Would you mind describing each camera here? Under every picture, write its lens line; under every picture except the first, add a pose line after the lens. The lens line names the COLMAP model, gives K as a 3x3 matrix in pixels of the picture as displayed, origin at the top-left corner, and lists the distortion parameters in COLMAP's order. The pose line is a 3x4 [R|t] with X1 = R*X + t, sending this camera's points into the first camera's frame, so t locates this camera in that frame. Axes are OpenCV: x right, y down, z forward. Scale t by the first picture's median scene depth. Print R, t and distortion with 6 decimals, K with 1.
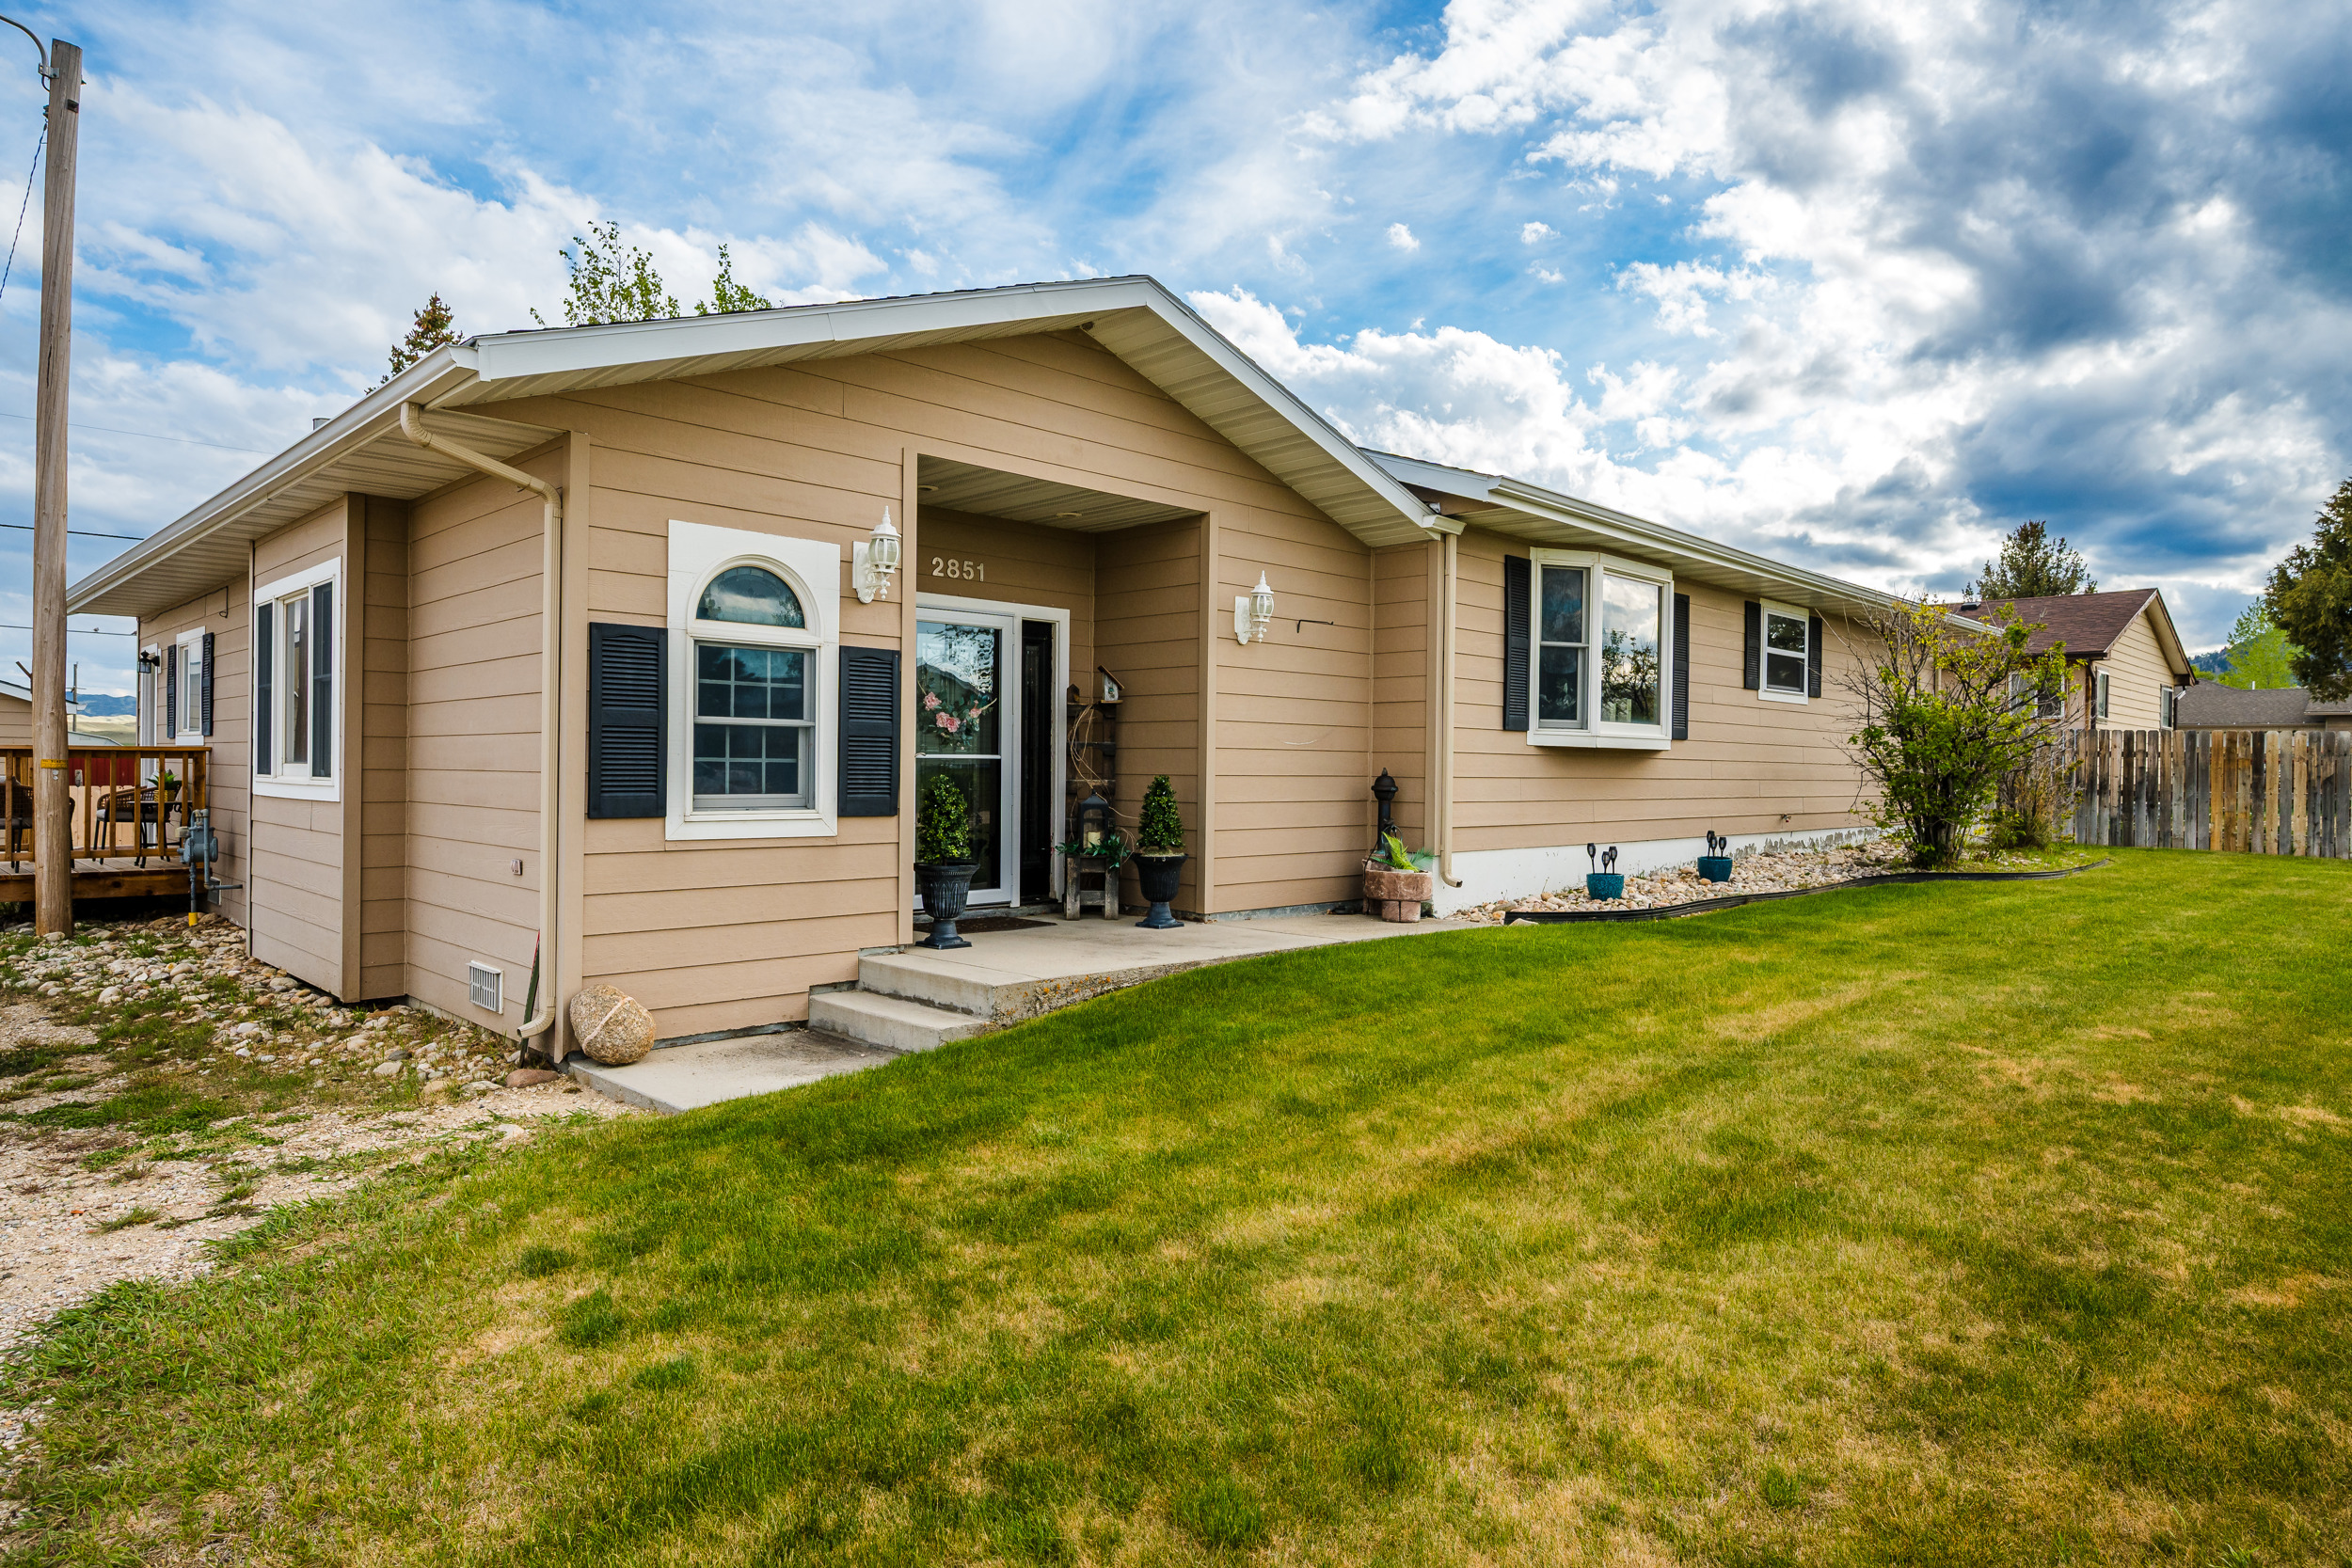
lens RADIAL K [[1353.4, 0, 1182.4], [0, 1353.4, 783.9], [0, 0, 1]] dist [-0.003316, 0.007762]
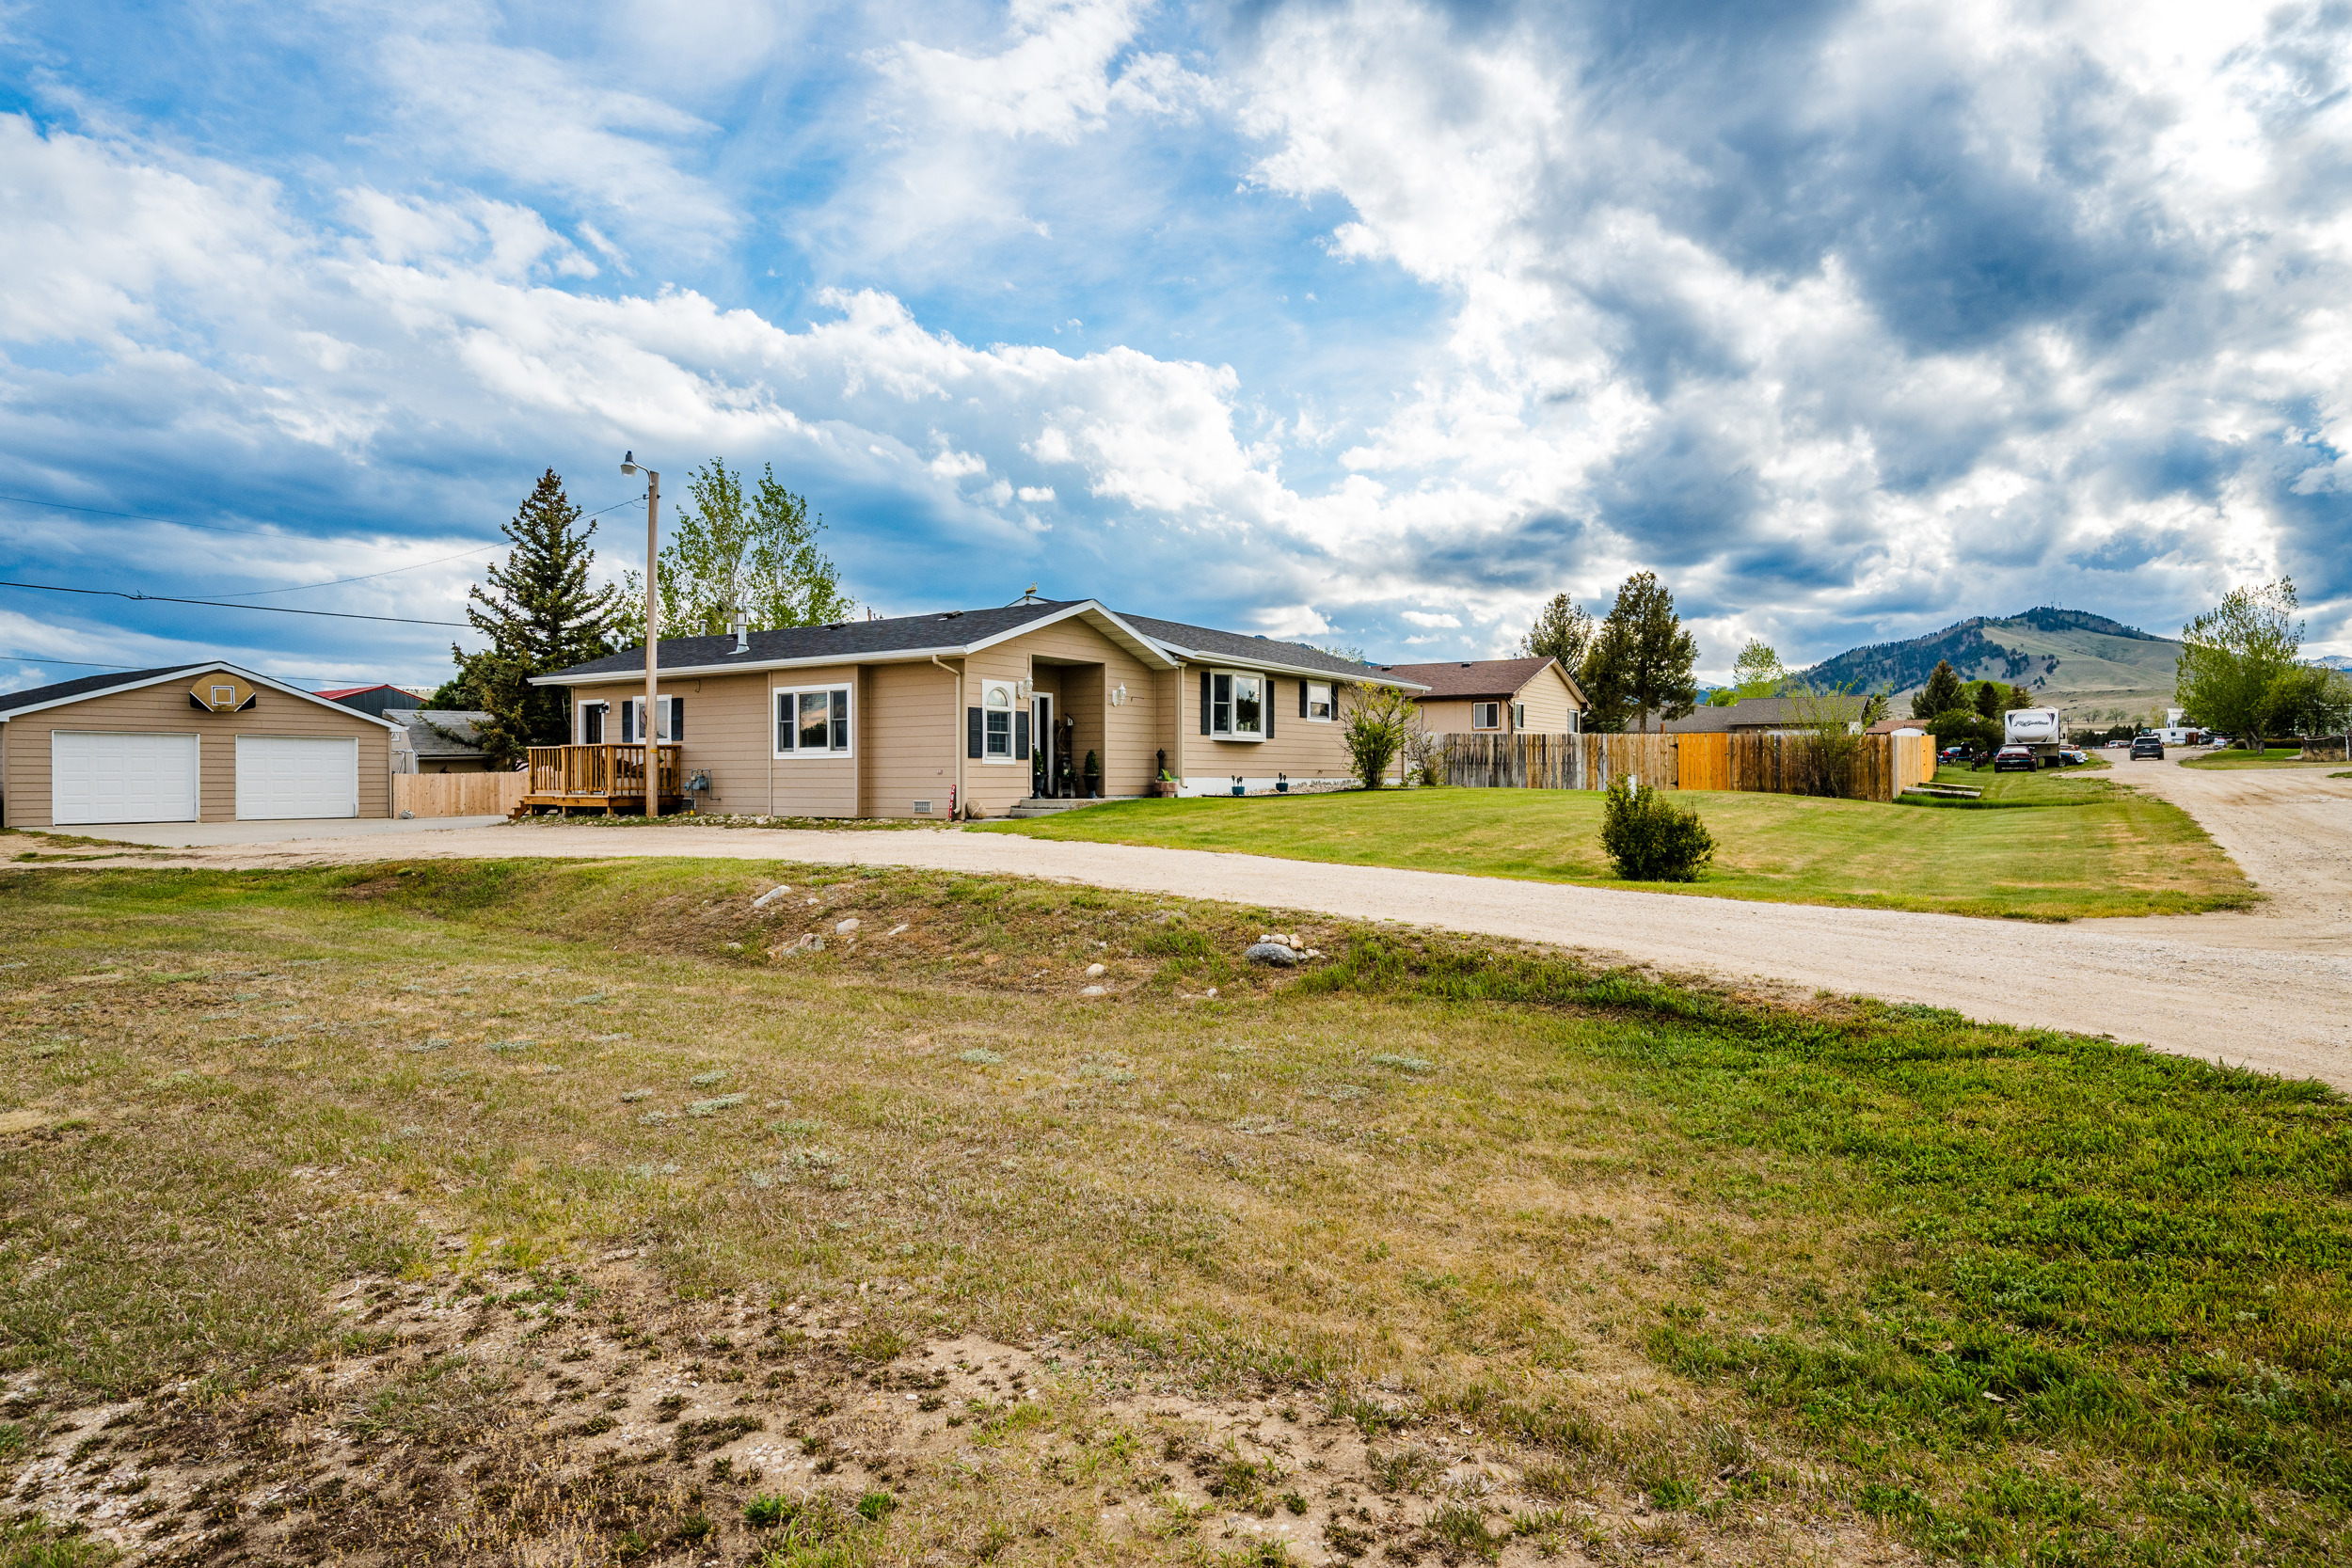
lens RADIAL K [[1410.6, 0, 1239.6], [0, 1410.6, 808.5], [0, 0, 1]] dist [-0.000244, 0.001446]
pose [[0.966304, -0.020675, 0.256573, -0.421385], [0.019152, 0.999781, 0.008436, 0.087646], [-0.256692, -0.003238, 0.966488, -1.772657]]
